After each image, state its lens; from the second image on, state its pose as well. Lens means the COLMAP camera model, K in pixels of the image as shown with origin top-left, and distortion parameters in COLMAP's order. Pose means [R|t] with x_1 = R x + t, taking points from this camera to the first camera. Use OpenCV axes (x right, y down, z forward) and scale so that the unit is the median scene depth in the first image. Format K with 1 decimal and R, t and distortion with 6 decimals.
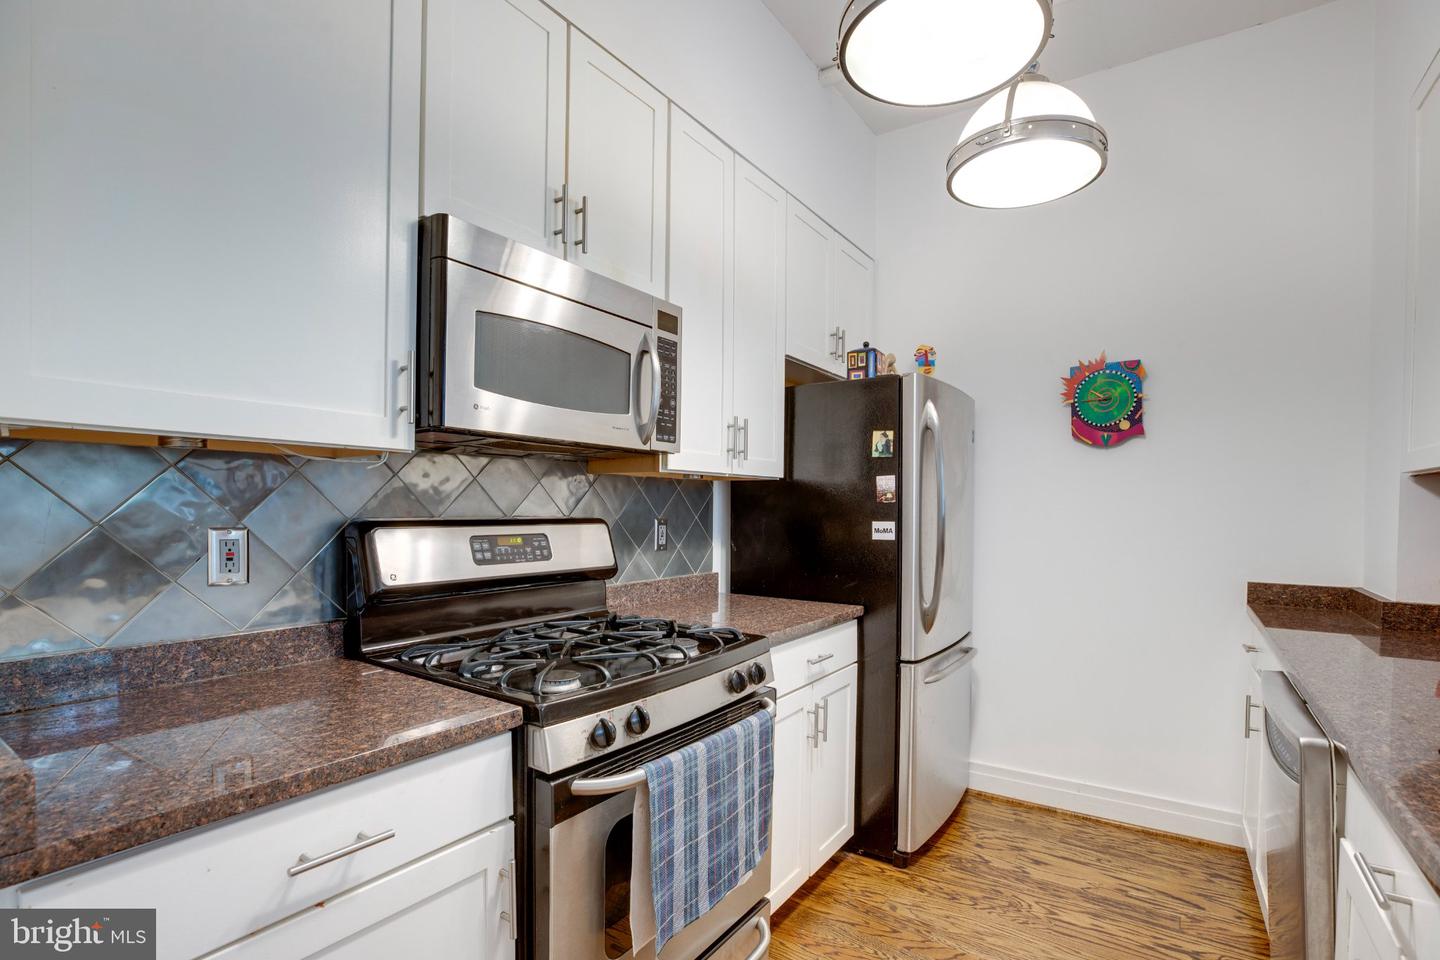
lens RADIAL K [[678.9, 0, 729.6], [0, 678.9, 523.7], [0, 0, 1]] dist [-0.047291, 0.013628]
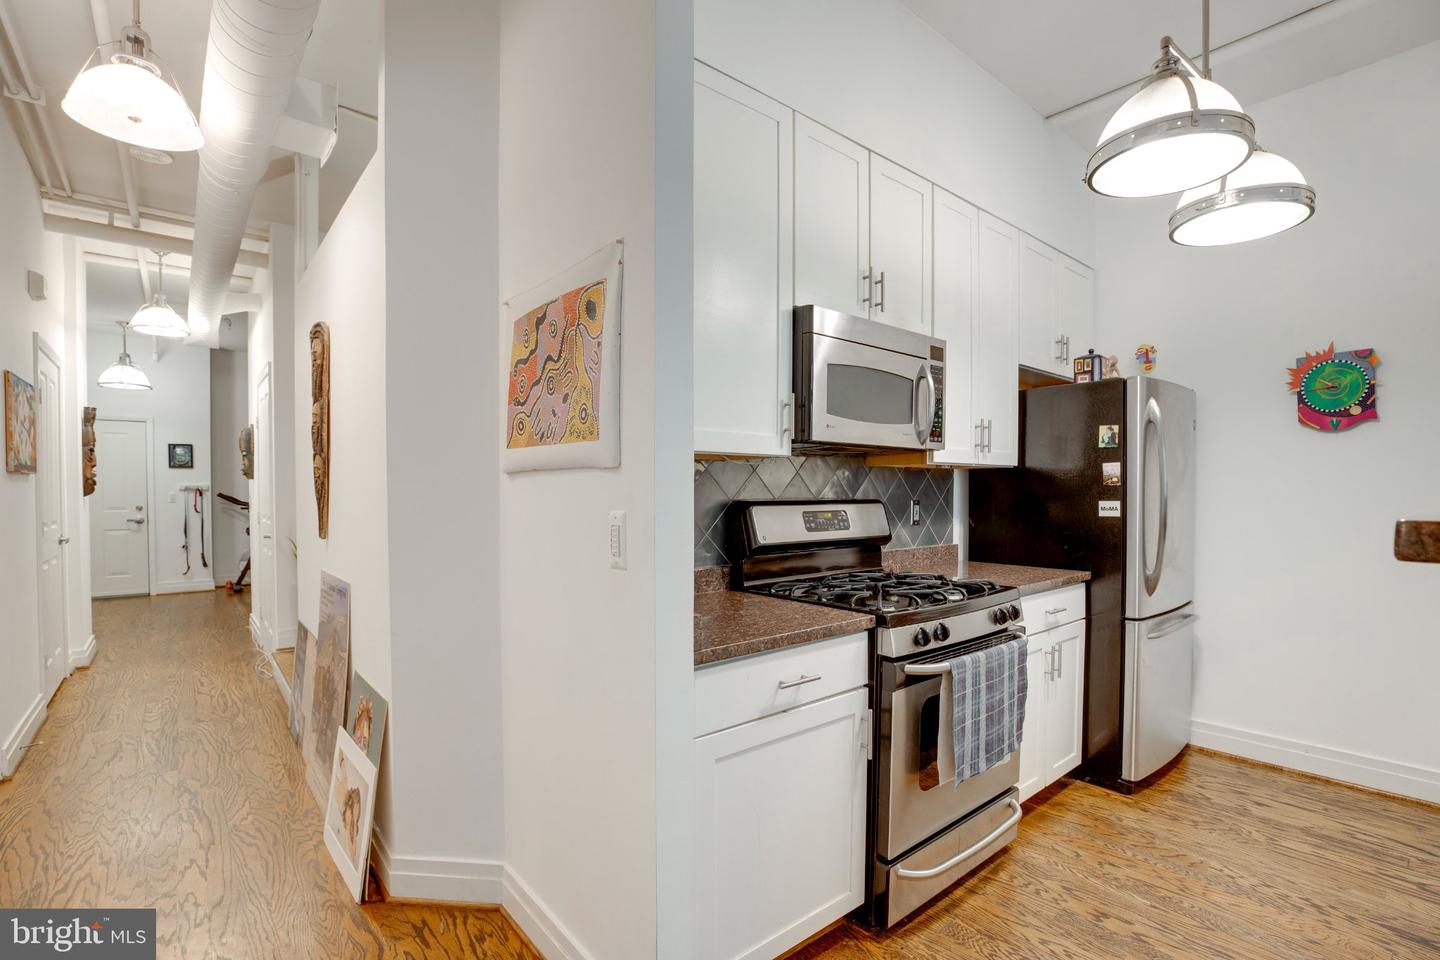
lens RADIAL K [[671.7, 0, 722.8], [0, 671.7, 508.0], [0, 0, 1]] dist [-0.047264, 0.014447]
pose [[0.961236, -0.001807, -0.275722, -0.121663], [0.001950, 0.999998, 0.000246, 0.008212], [0.275721, -0.000774, 0.961237, -0.355158]]
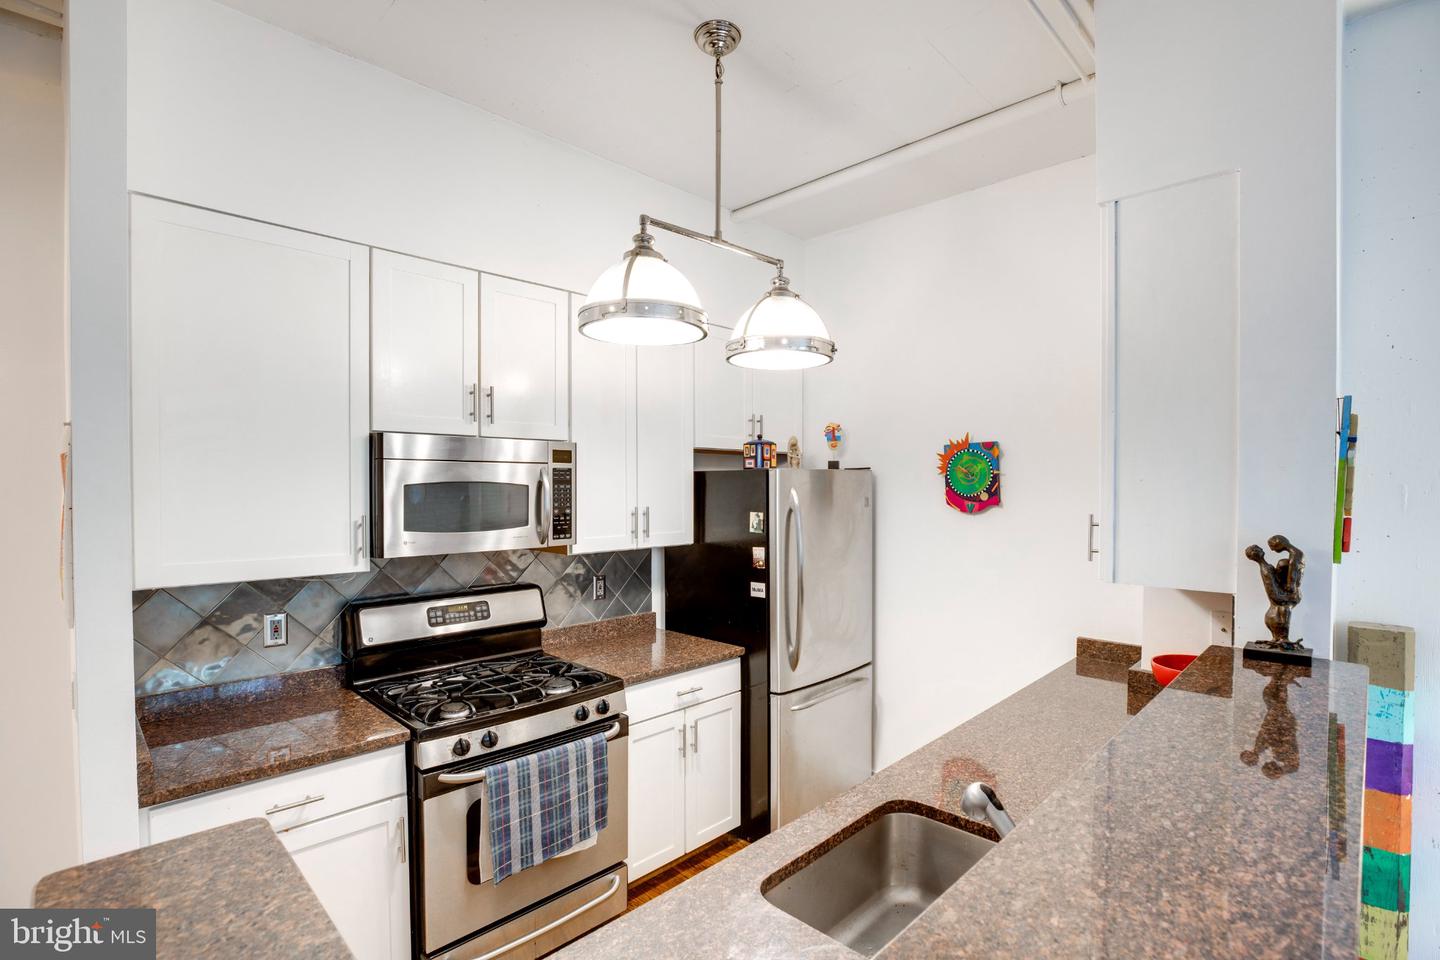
lens RADIAL K [[681.4, 0, 725.3], [0, 681.4, 498.8], [0, 0, 1]] dist [-0.047518, 0.013976]
pose [[0.983104, -0.006429, -0.182934, 0.460800], [0.005340, 0.999965, -0.006444, -0.176259], [0.182969, 0.005358, 0.983104, -0.319150]]
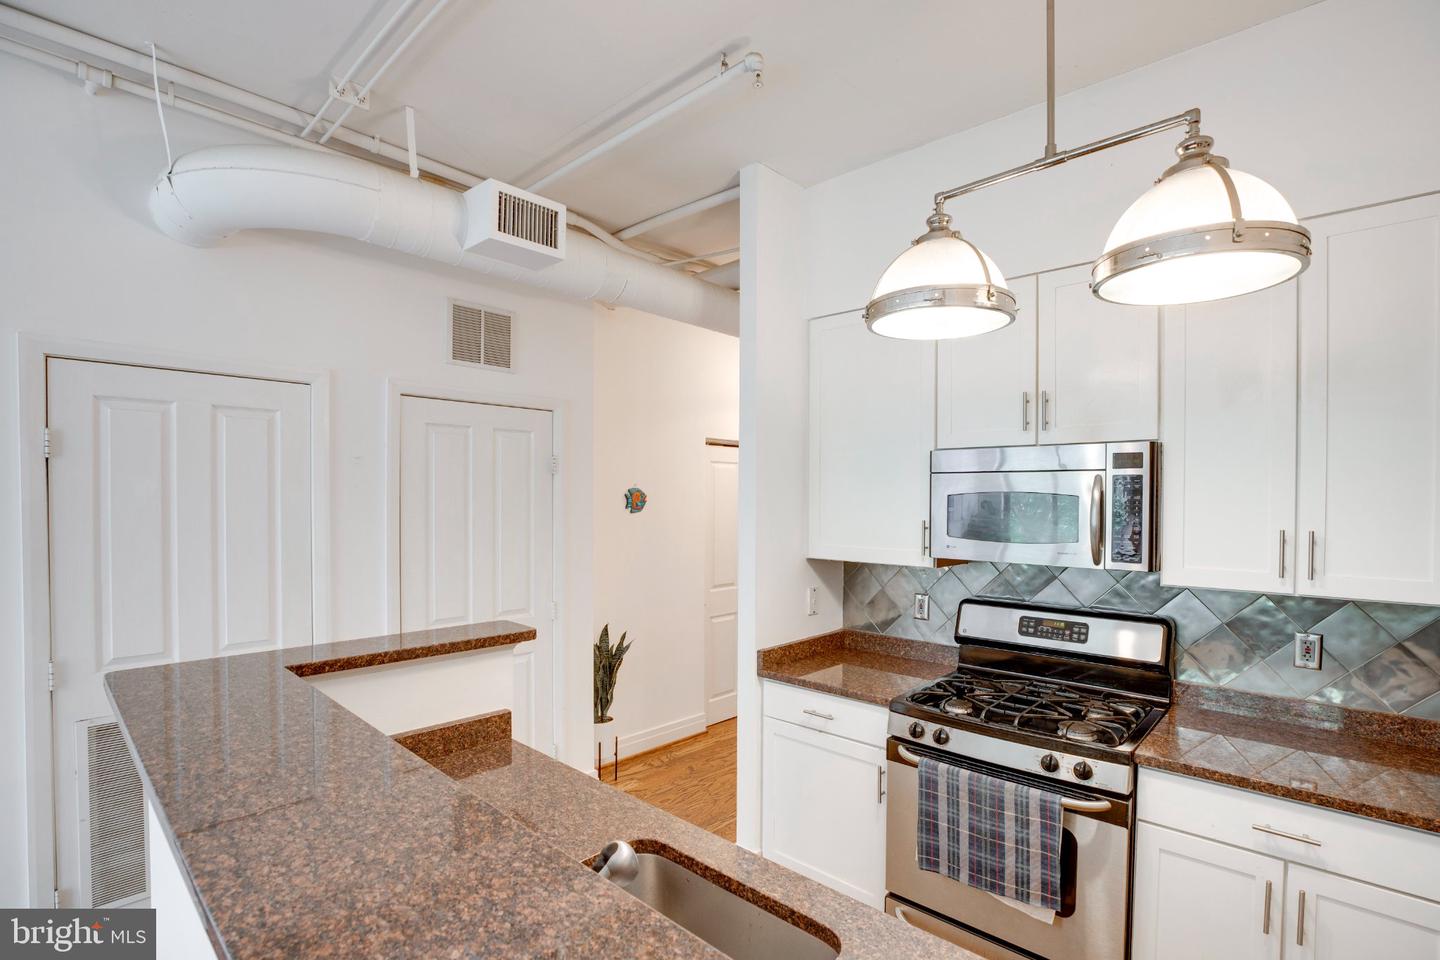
lens RADIAL K [[681.5, 0, 721.3], [0, 681.5, 508.3], [0, 0, 1]] dist [-0.031286, 0.000238]
pose [[-0.164441, 0.003961, -0.986379, 1.050775], [-0.031231, 0.999470, 0.009220, -0.183382], [0.985892, 0.032321, -0.164230, 0.451704]]
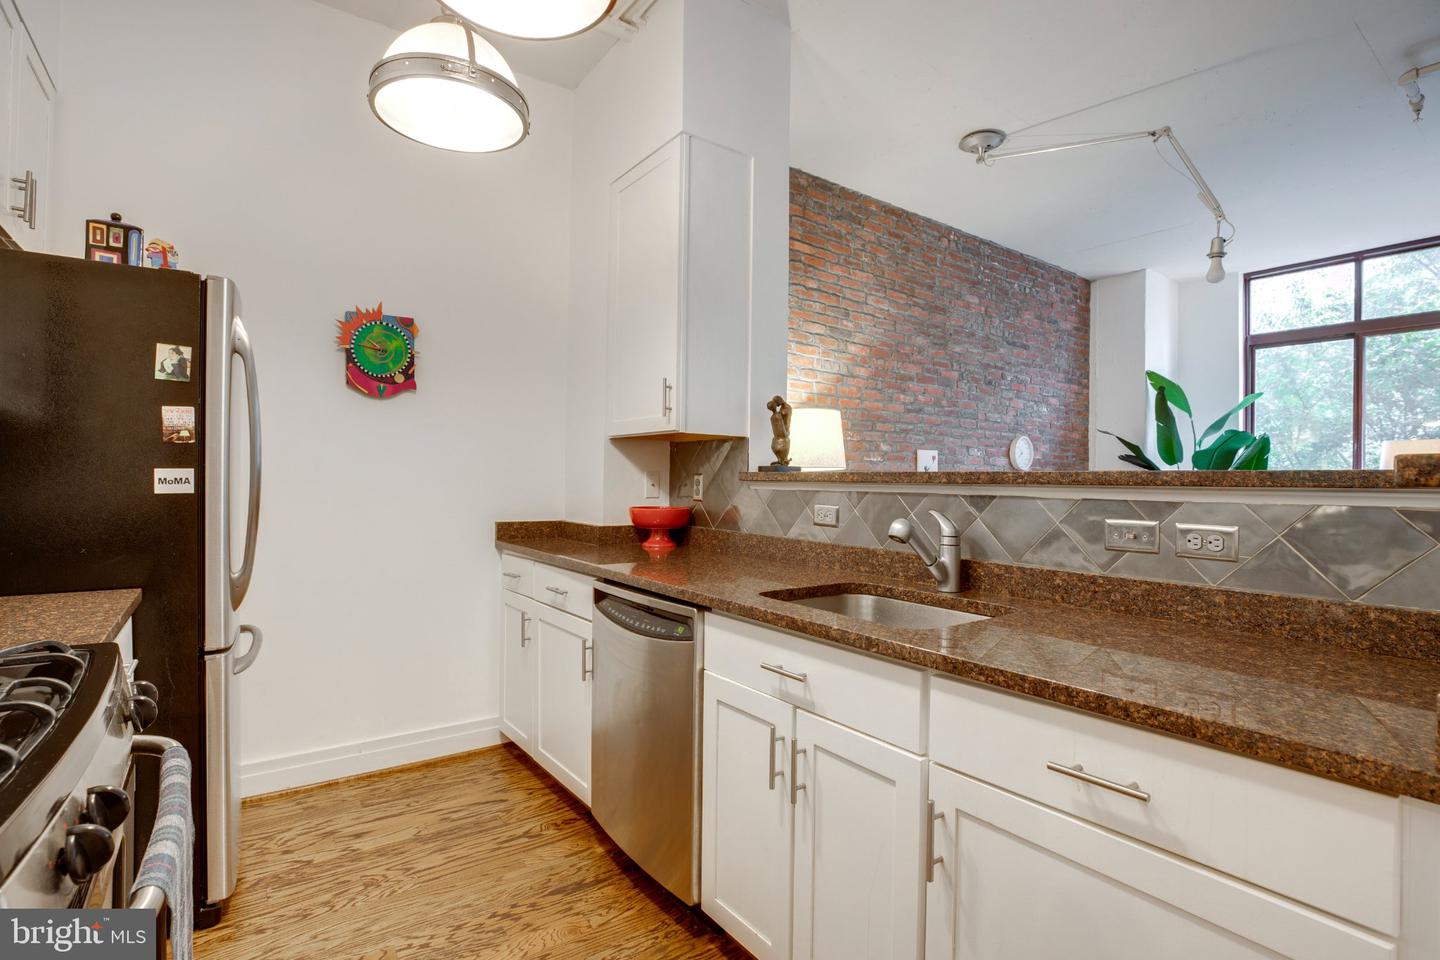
lens RADIAL K [[690.1, 0, 727.6], [0, 690.1, 478.2], [0, 0, 1]] dist [-0.047822, 0.013184]
pose [[0.337482, -0.003143, 0.941327, -0.292004], [0.014719, 0.999890, -0.001938, 0.019977], [-0.941217, 0.014509, 0.337491, 0.216830]]
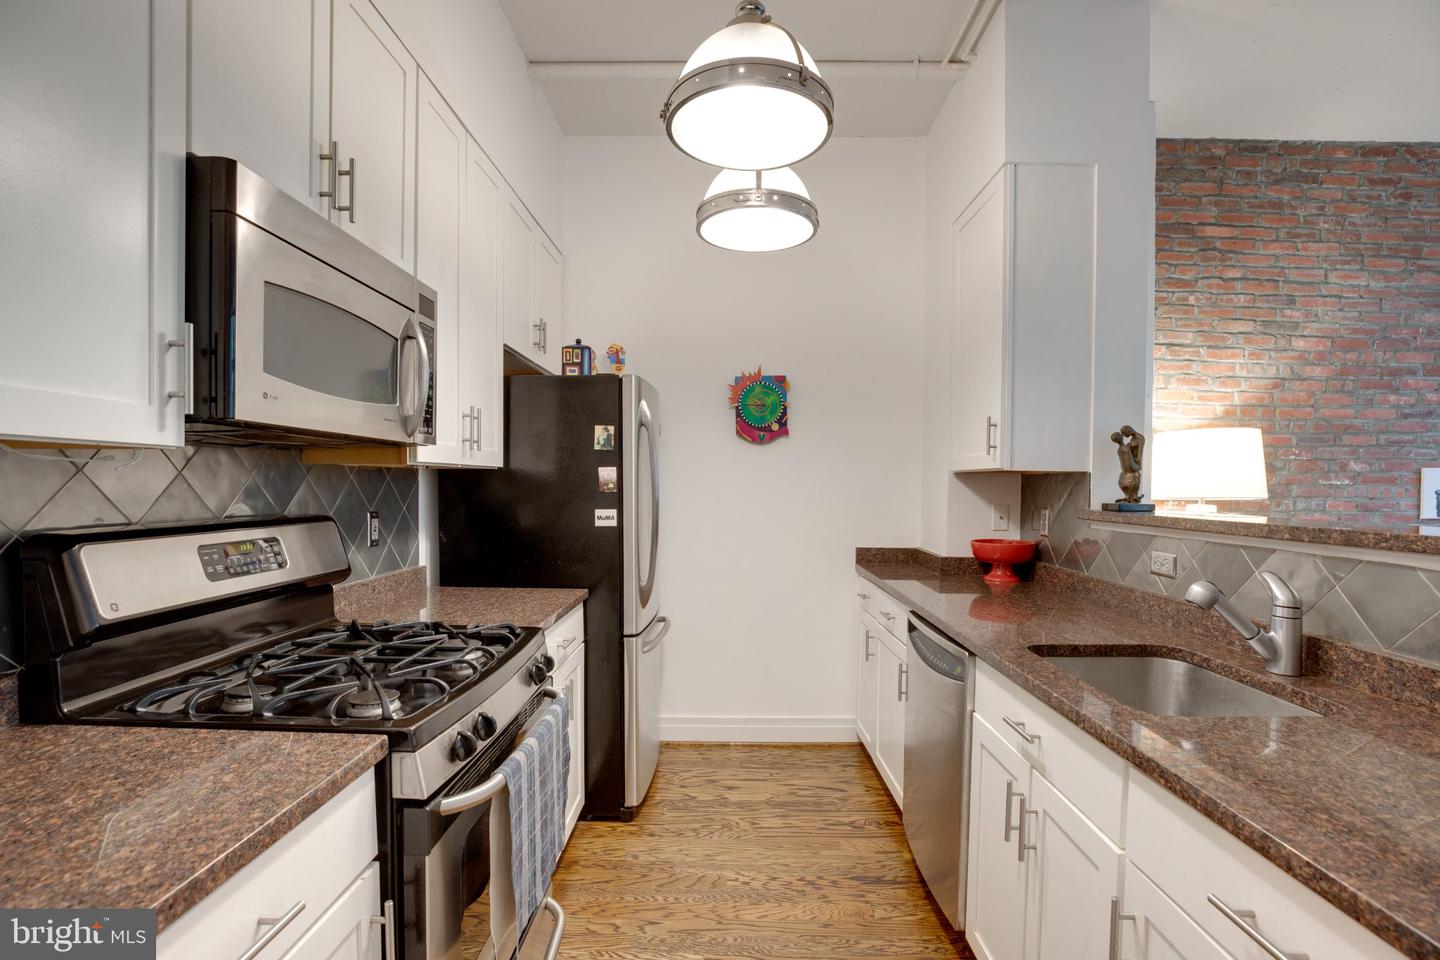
lens RADIAL K [[671.7, 0, 722.8], [0, 671.7, 508.0], [0, 0, 1]] dist [-0.047264, 0.014447]
pose [[0.837576, -0.022556, 0.545854, -0.230254], [0.014195, 0.999708, 0.019530, -0.027079], [-0.546136, -0.008610, 0.837652, -0.001520]]
